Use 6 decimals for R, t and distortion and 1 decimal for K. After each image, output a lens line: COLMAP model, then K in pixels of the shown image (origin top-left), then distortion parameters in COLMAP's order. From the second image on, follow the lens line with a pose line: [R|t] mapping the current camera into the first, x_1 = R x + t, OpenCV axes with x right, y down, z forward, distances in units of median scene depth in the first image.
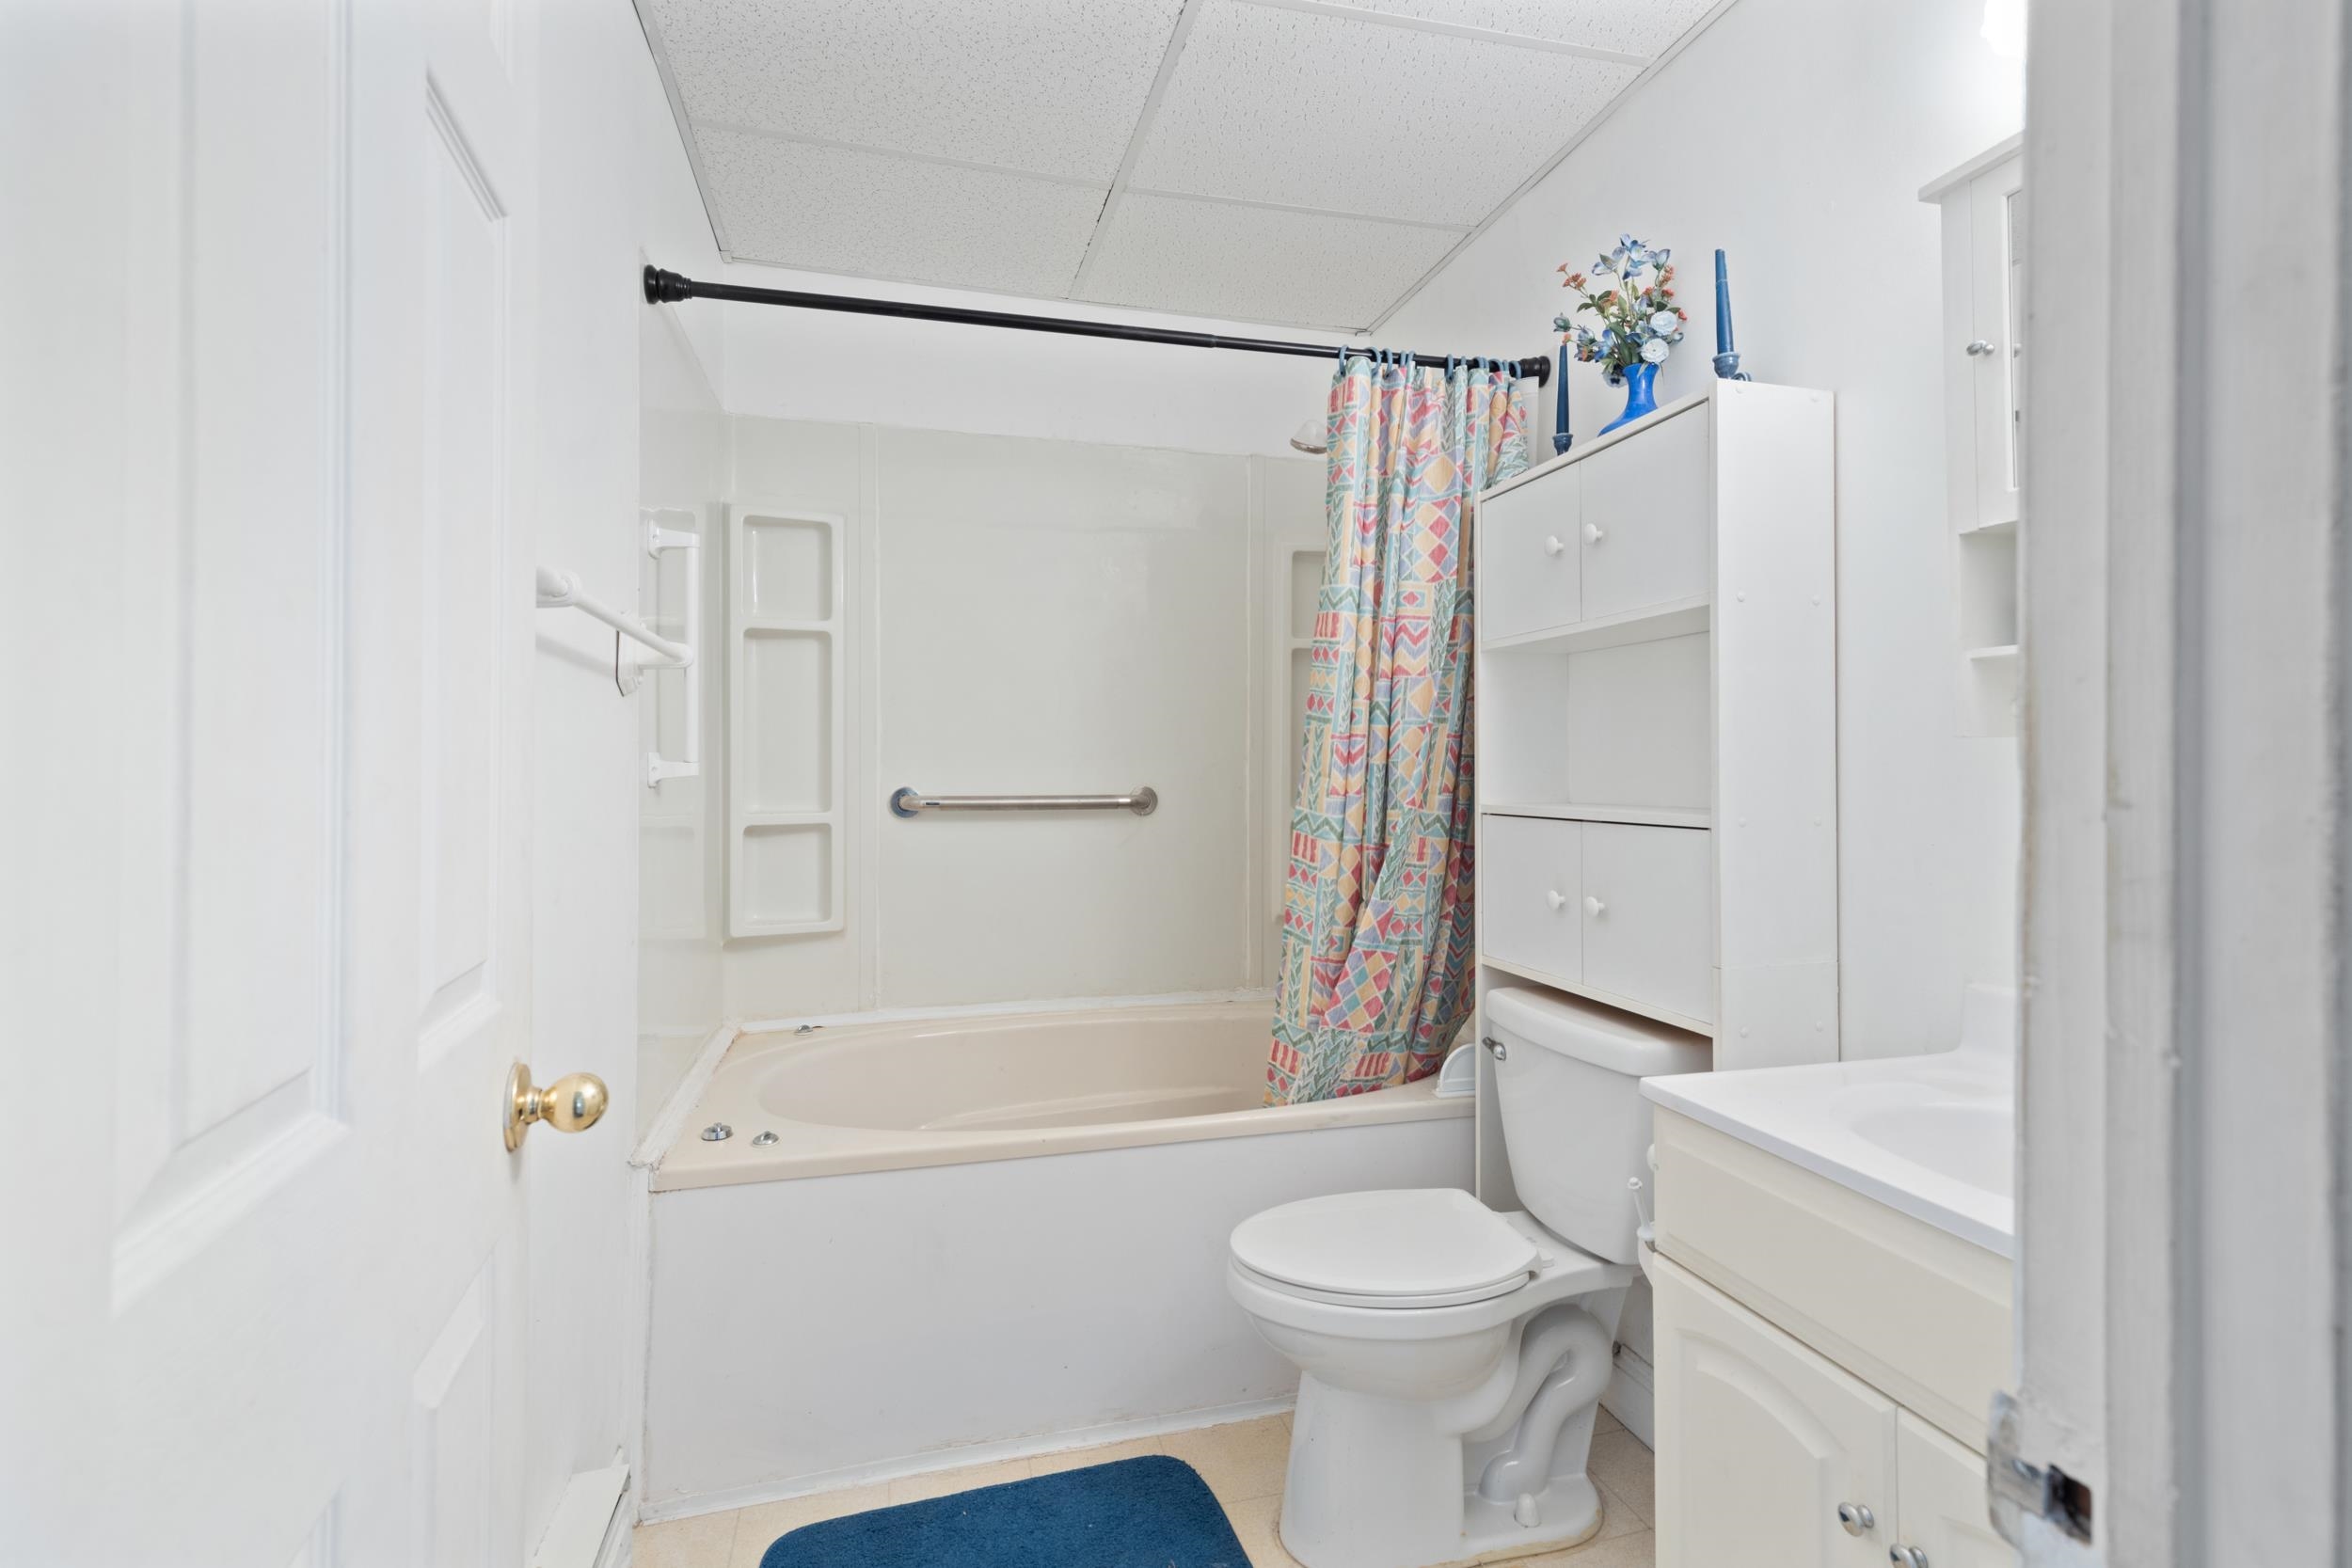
lens RADIAL K [[1076.6, 0, 1175.9], [0, 1076.6, 748.5], [0, 0, 1]] dist [0.005847, -0.000104]
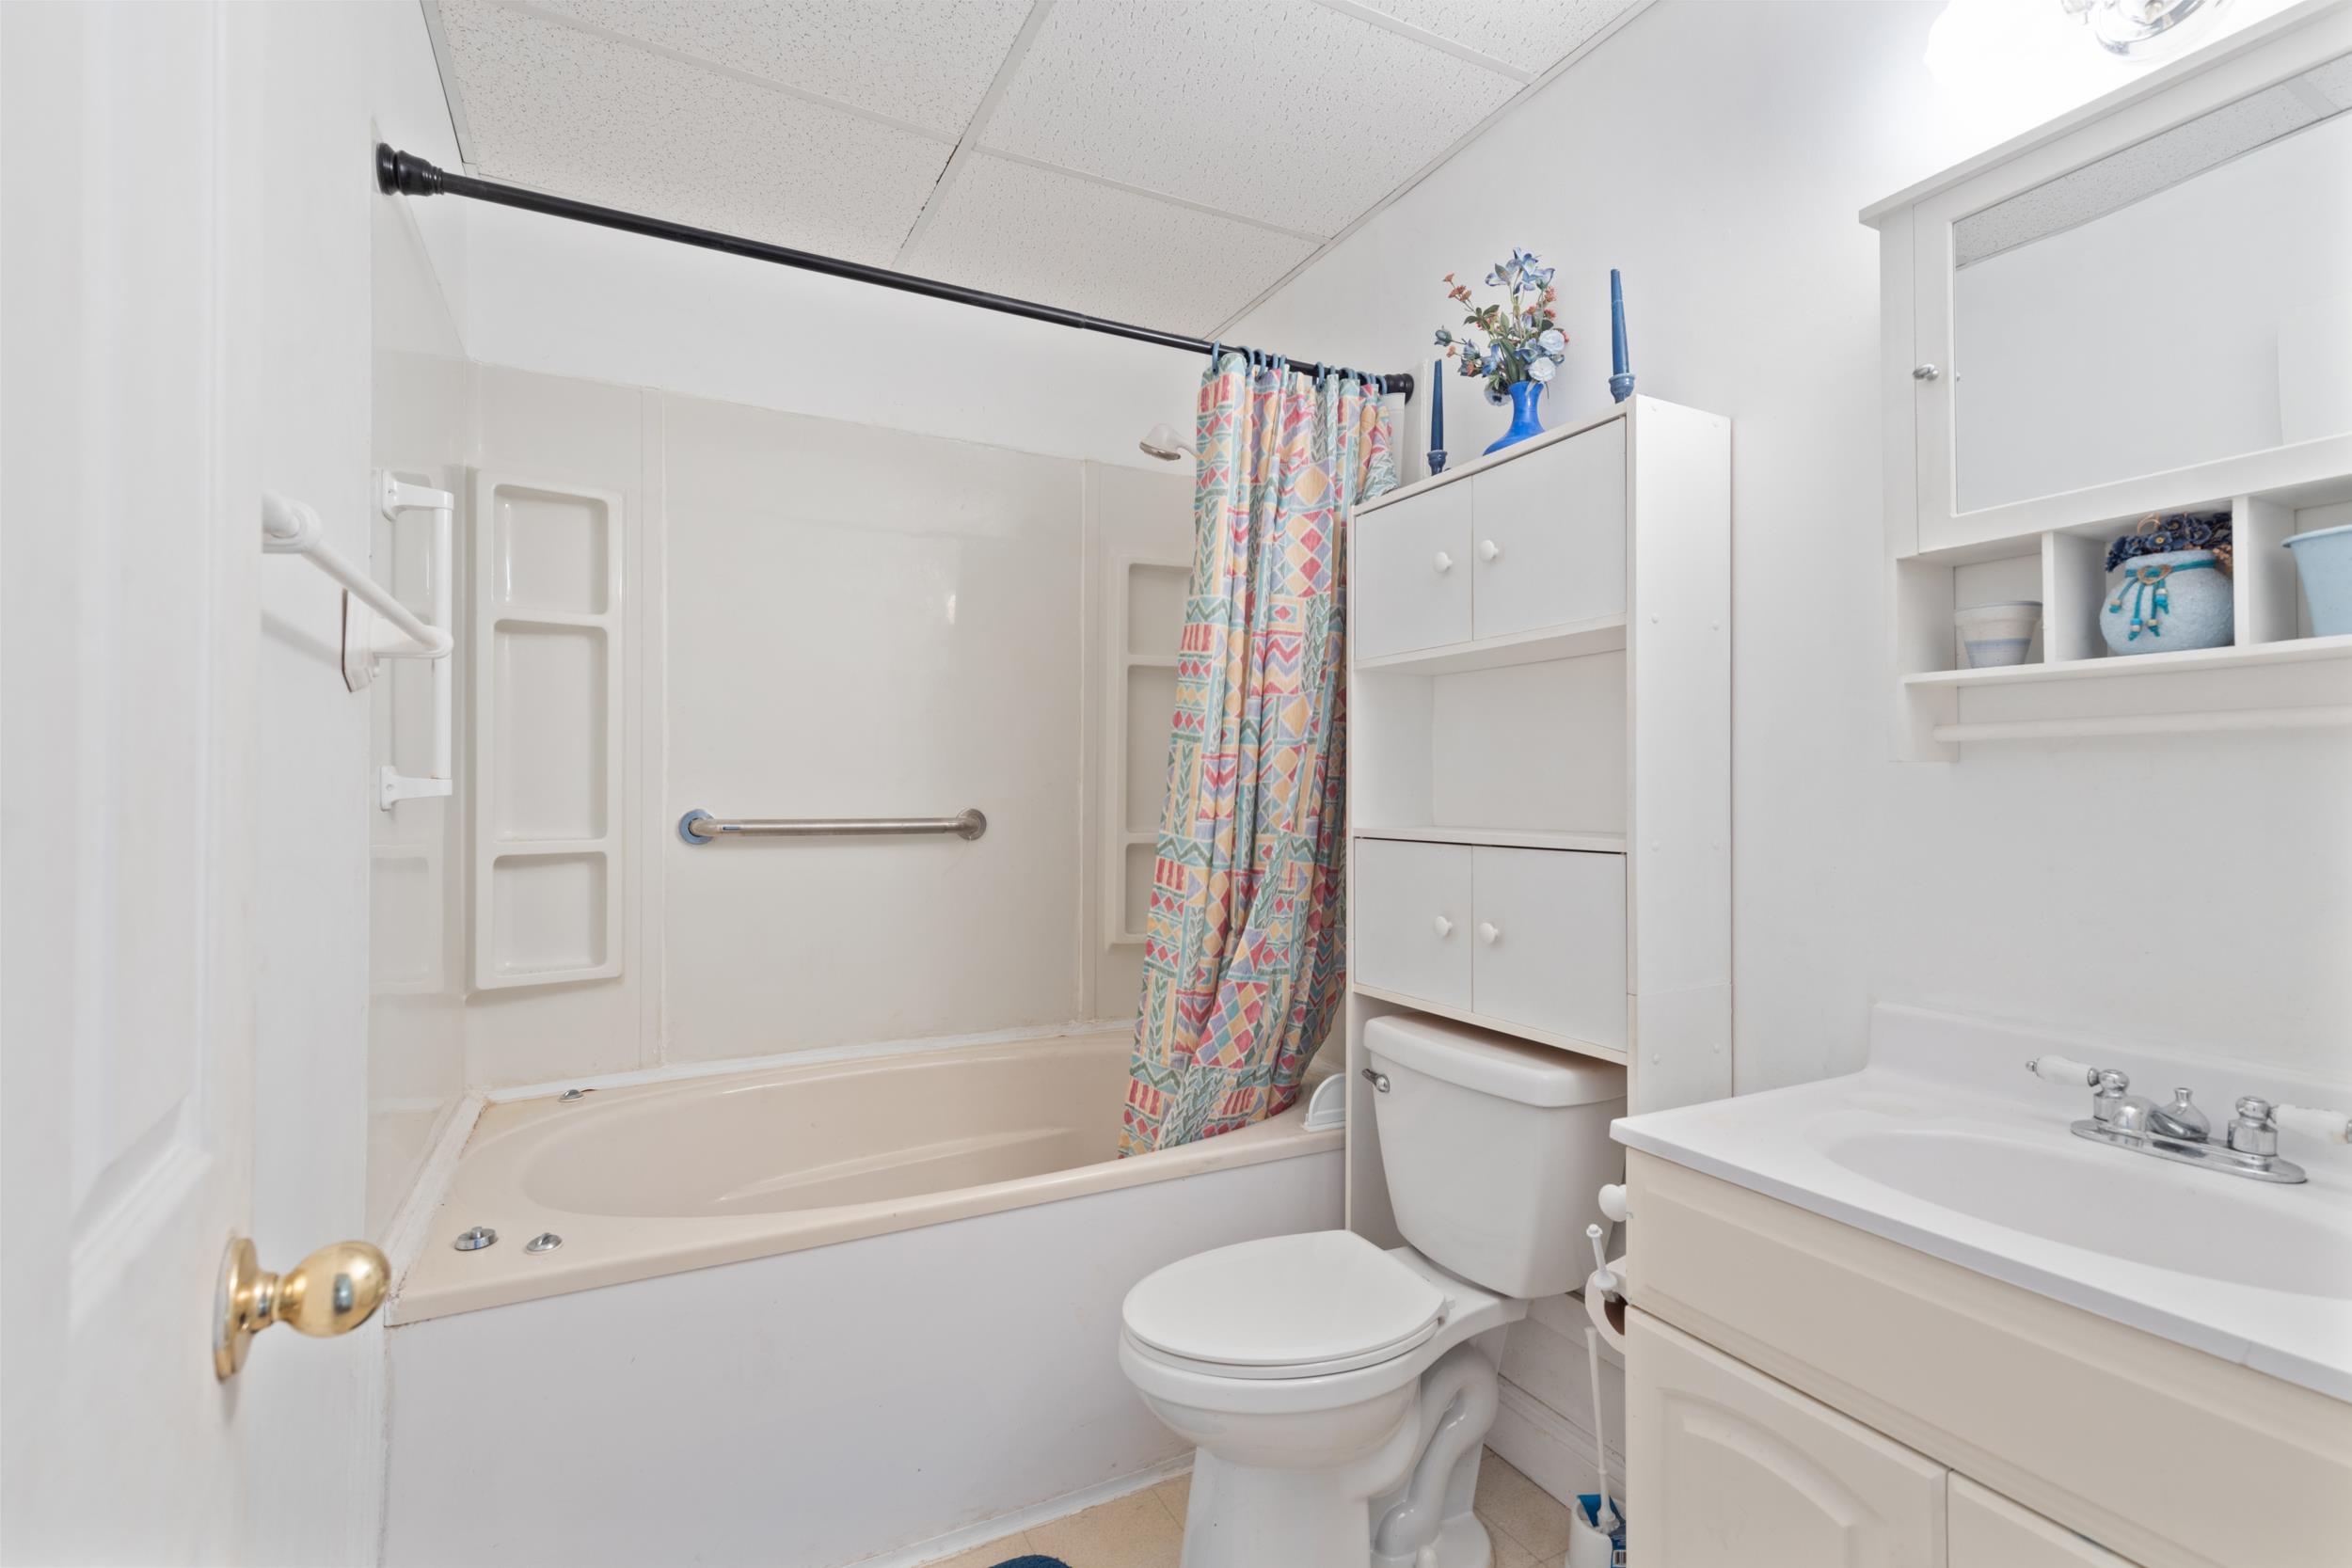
lens RADIAL K [[1060.7, 0, 1176.8], [0, 1060.7, 779.1], [0, 0, 1]] dist [0.007432, -0.000597]
pose [[0.976315, 0.006736, 0.216251, -0.076884], [-0.008384, 0.999942, 0.006706, 0.002755], [-0.216193, -0.008361, 0.976315, 0.098660]]
